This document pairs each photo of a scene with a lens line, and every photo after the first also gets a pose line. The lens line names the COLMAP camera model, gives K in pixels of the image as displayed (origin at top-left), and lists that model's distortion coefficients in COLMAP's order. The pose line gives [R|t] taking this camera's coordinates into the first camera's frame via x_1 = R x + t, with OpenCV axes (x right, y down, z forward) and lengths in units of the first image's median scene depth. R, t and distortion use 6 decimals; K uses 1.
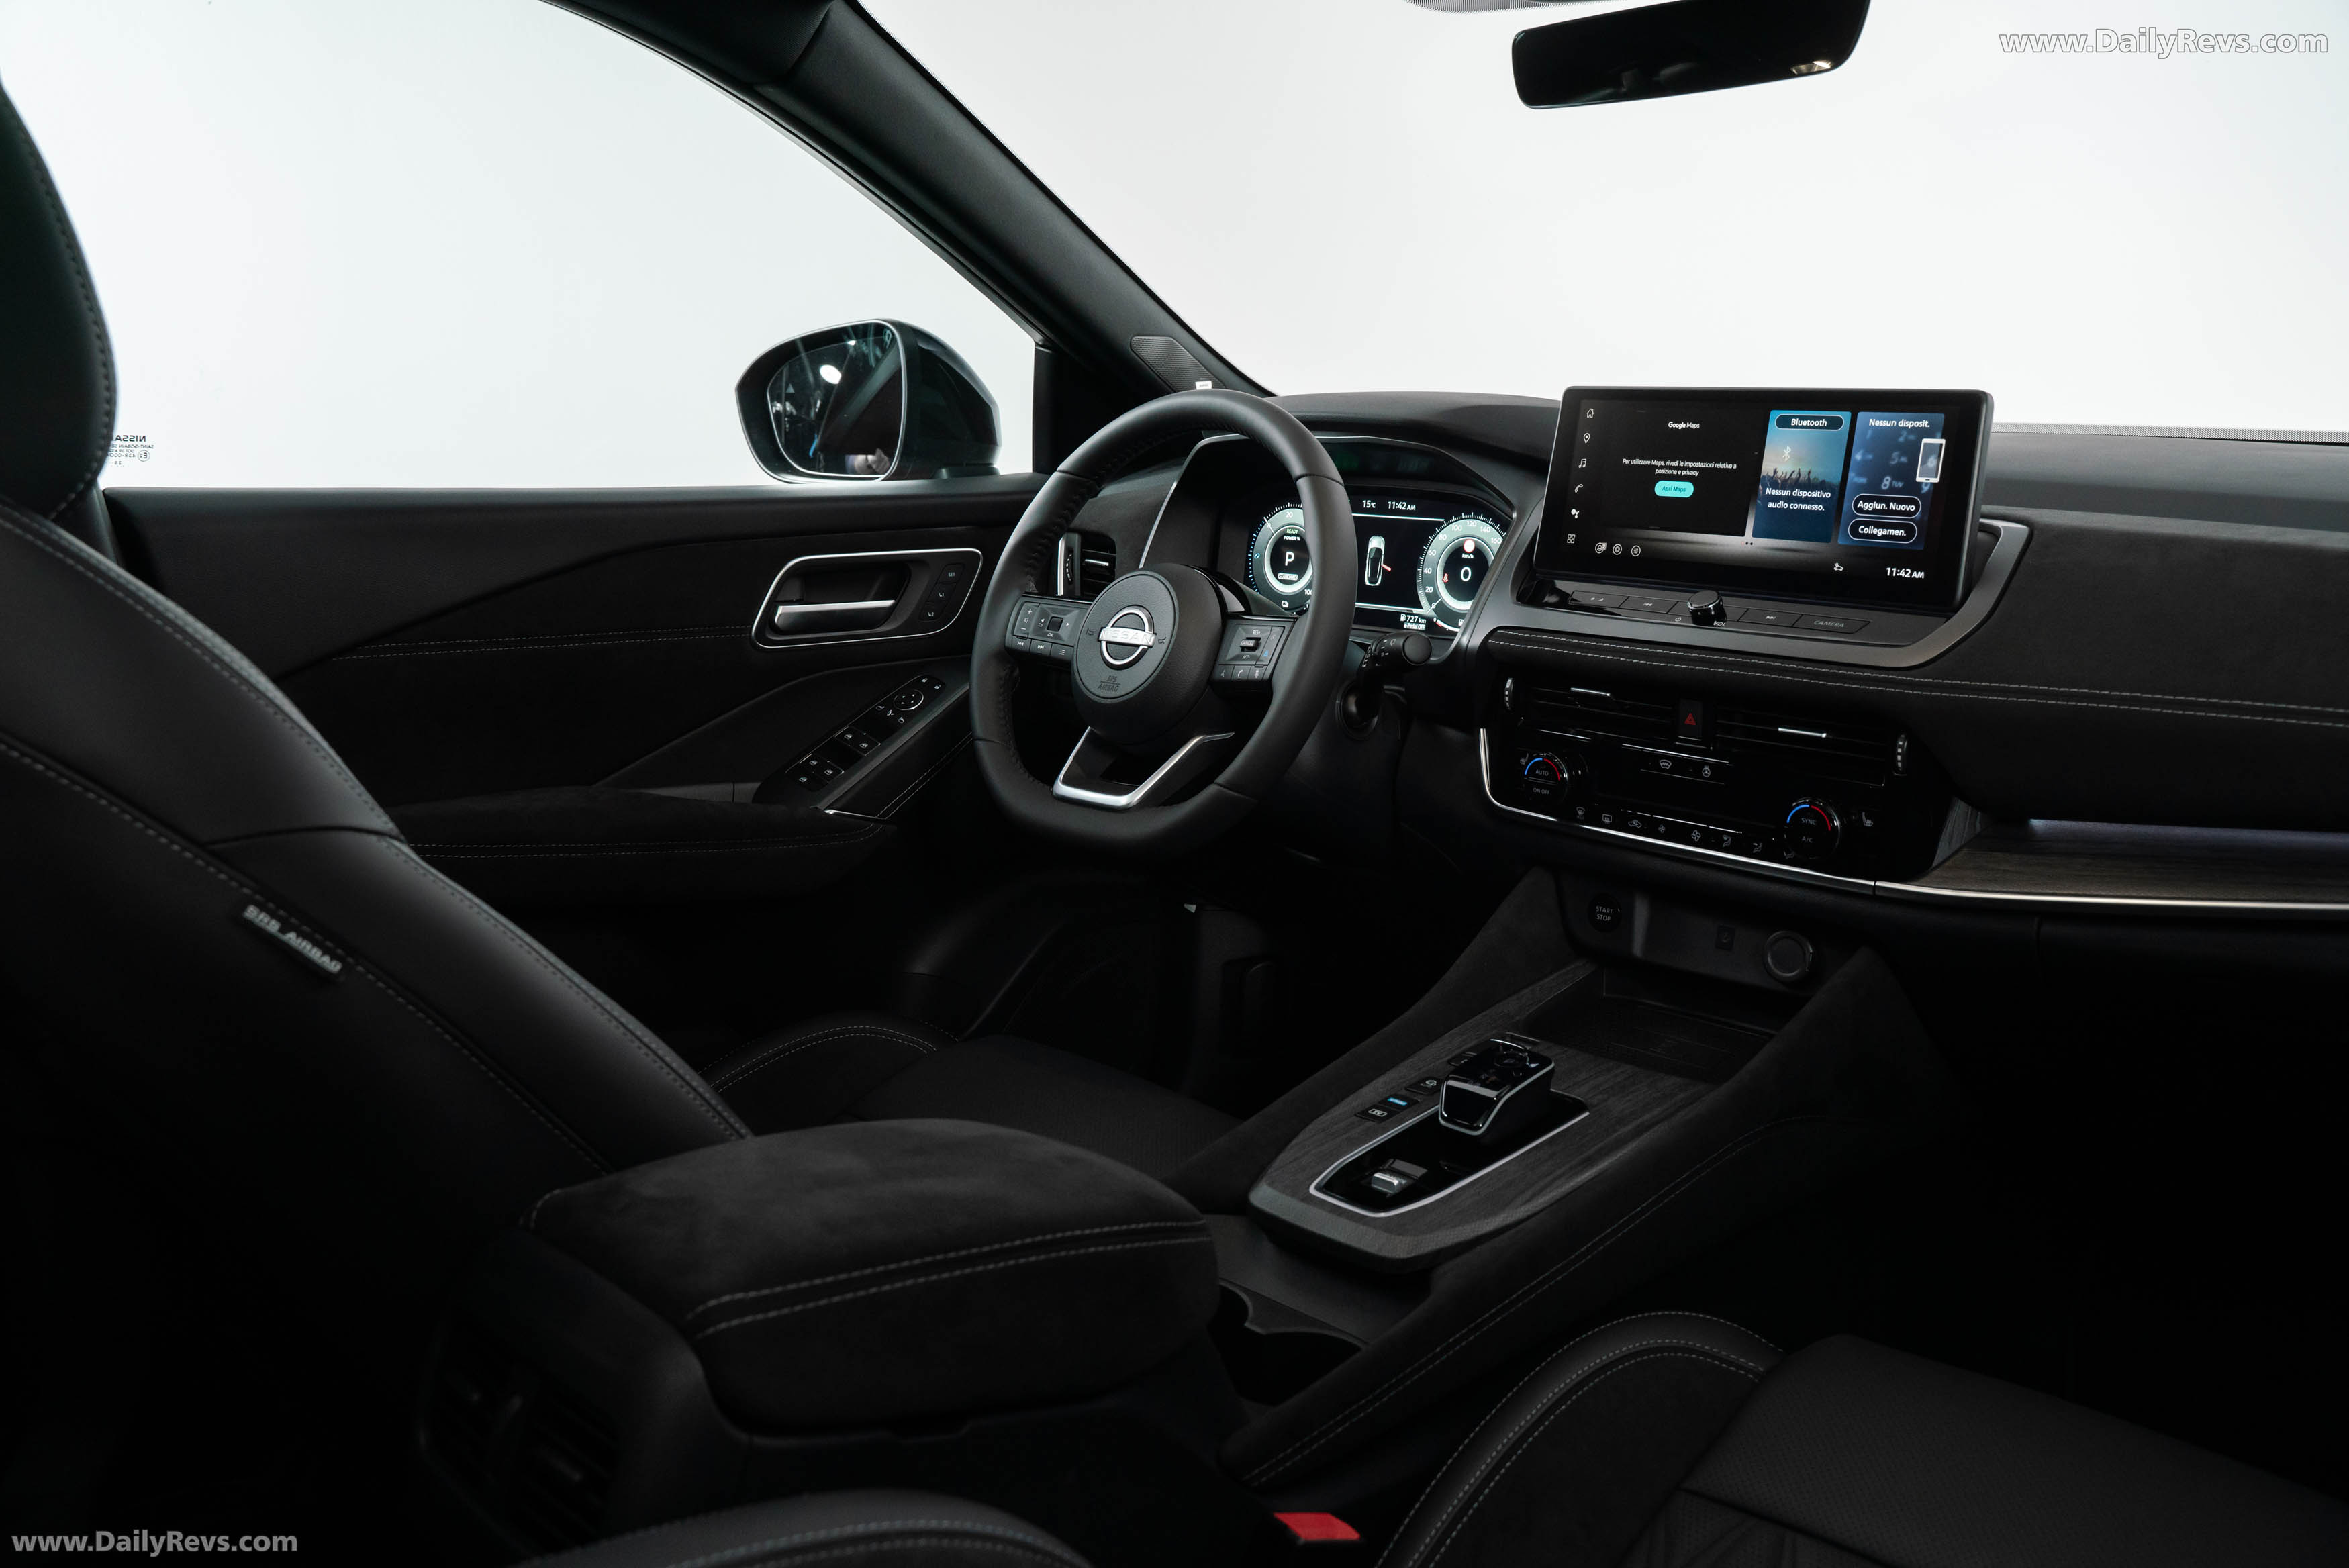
lens RADIAL K [[1946.0, 0, 1174.5], [0, 1946.0, 784.0], [0, 0, 1]] dist [-0.075924, 0.001042]
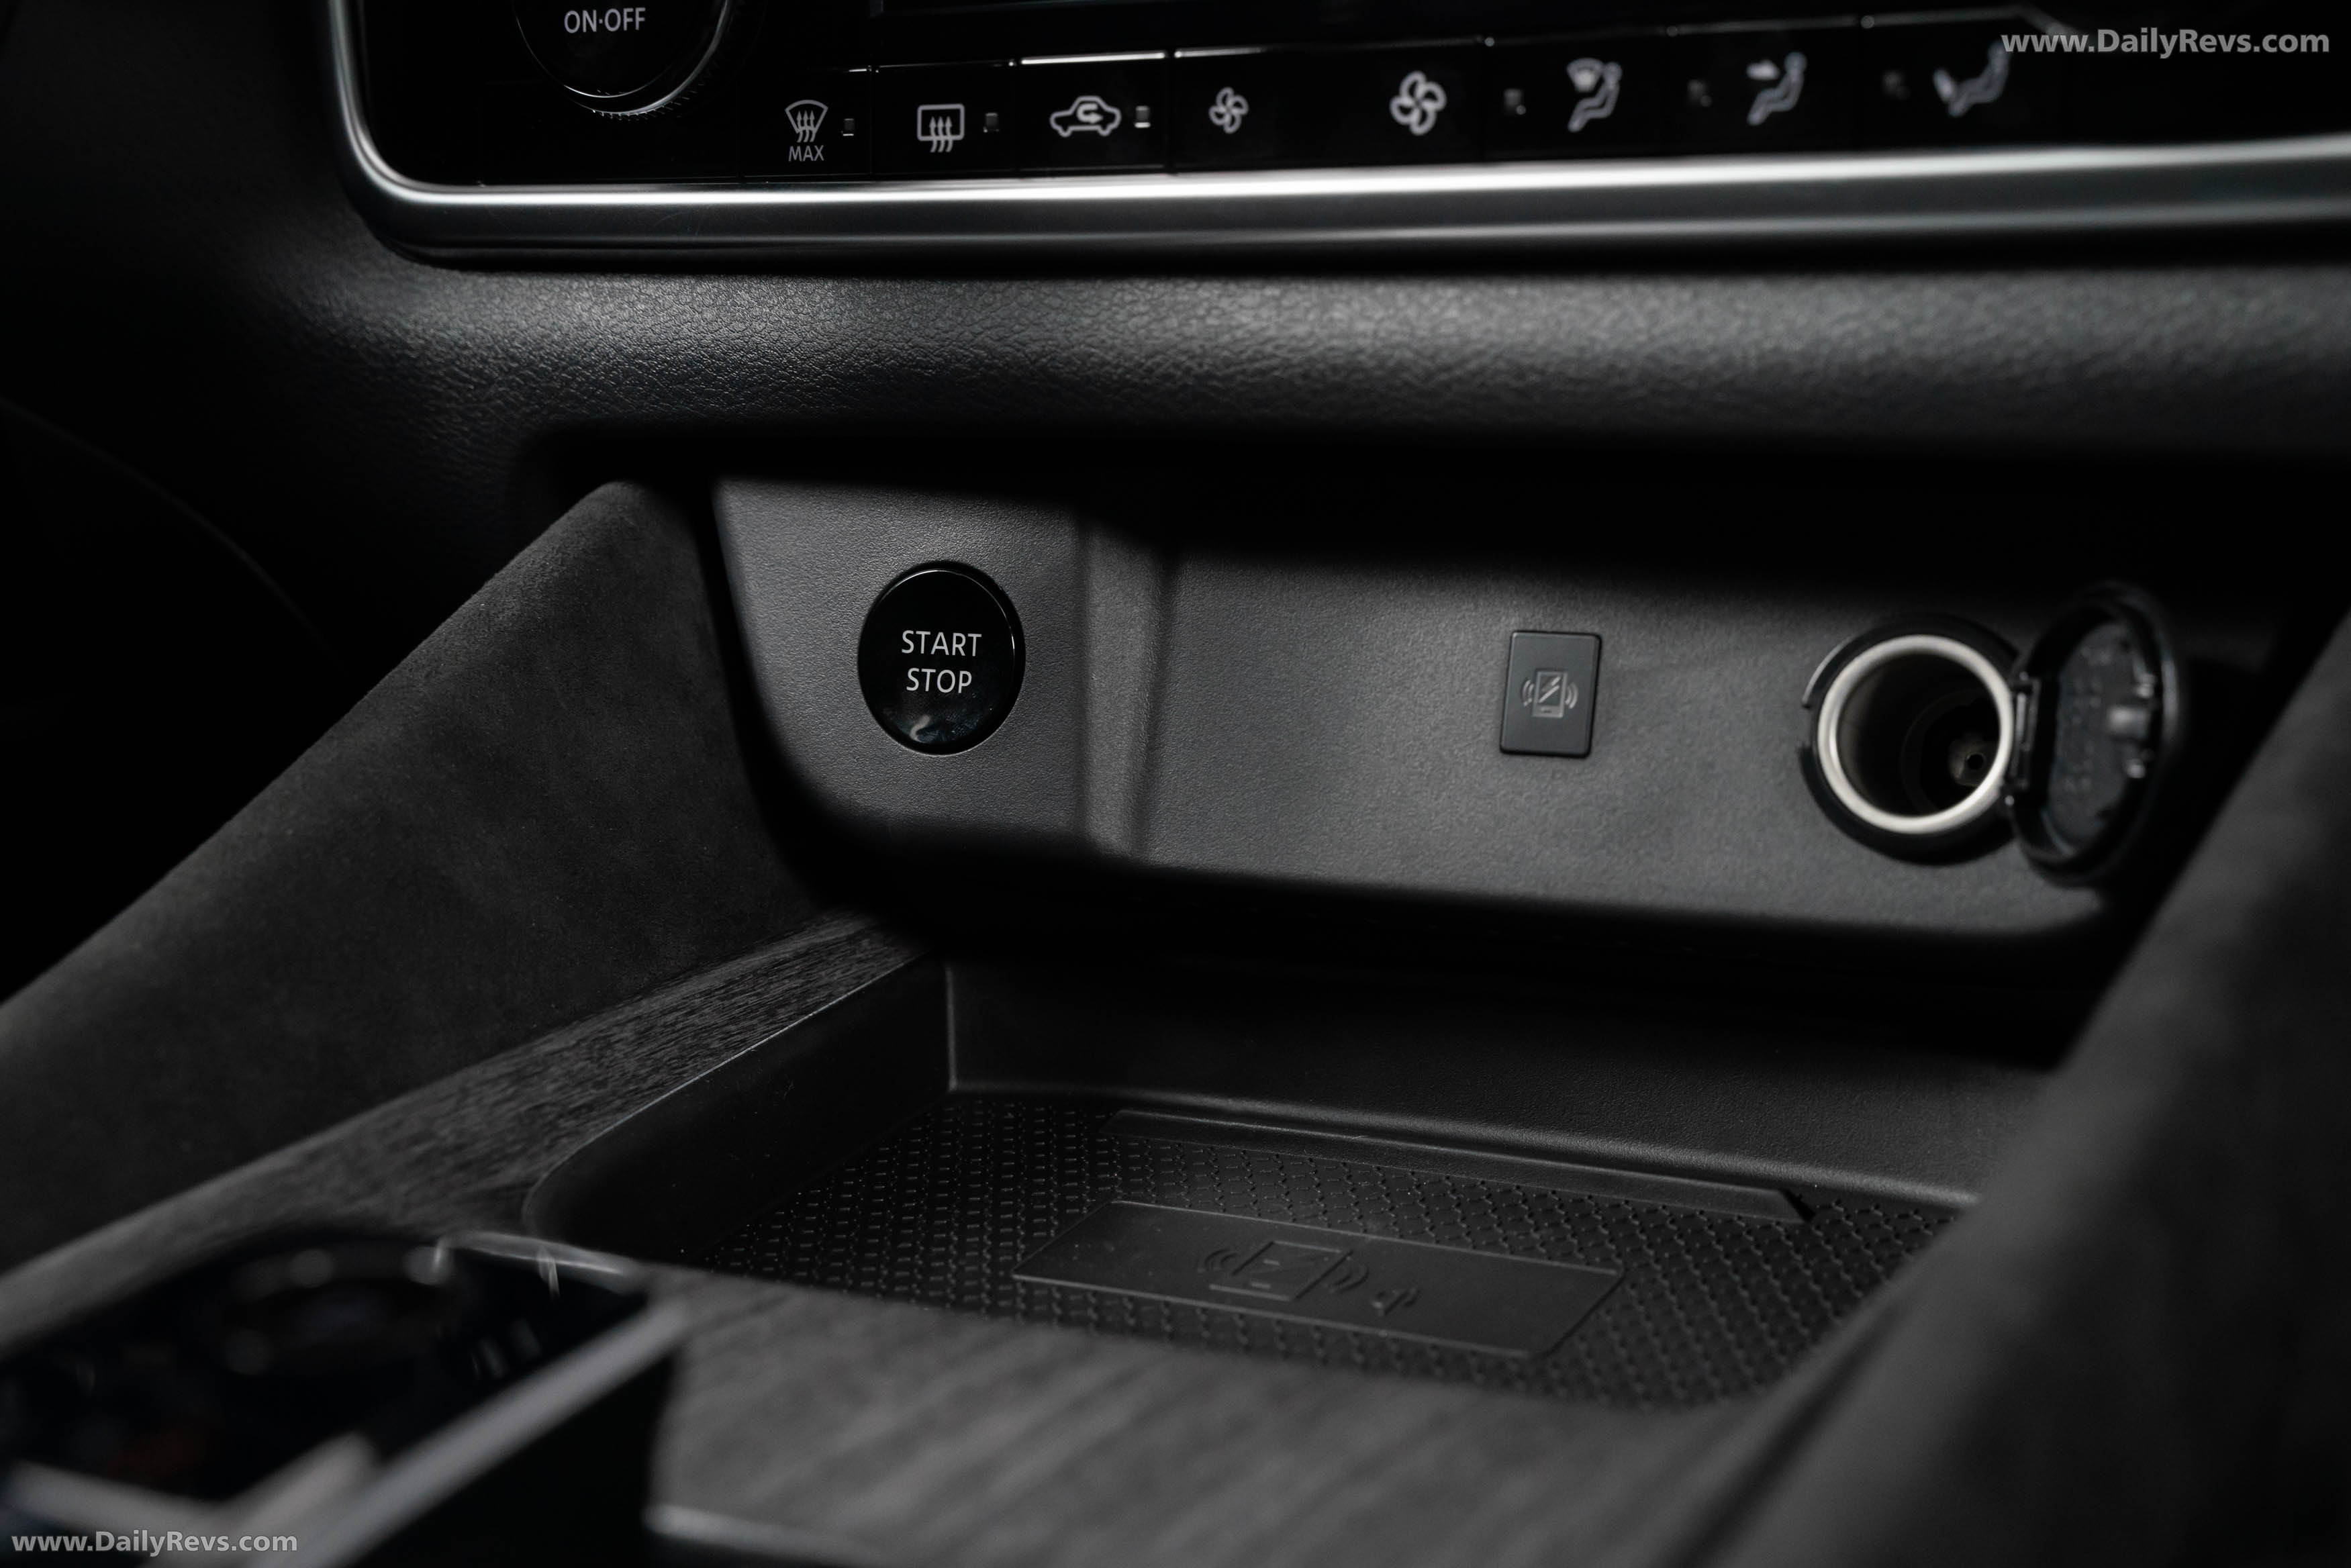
lens RADIAL K [[3510.5, 0, 1175.5], [0, 3510.5, 784.0], [0, 0, 1]] dist [0.039379, 0.019636]
pose [[0.953556, -0.021379, 0.300456, 0.149595], [0.044581, 0.996509, -0.070581, 0.120430], [-0.297898, 0.080698, 0.951181, 0.718251]]
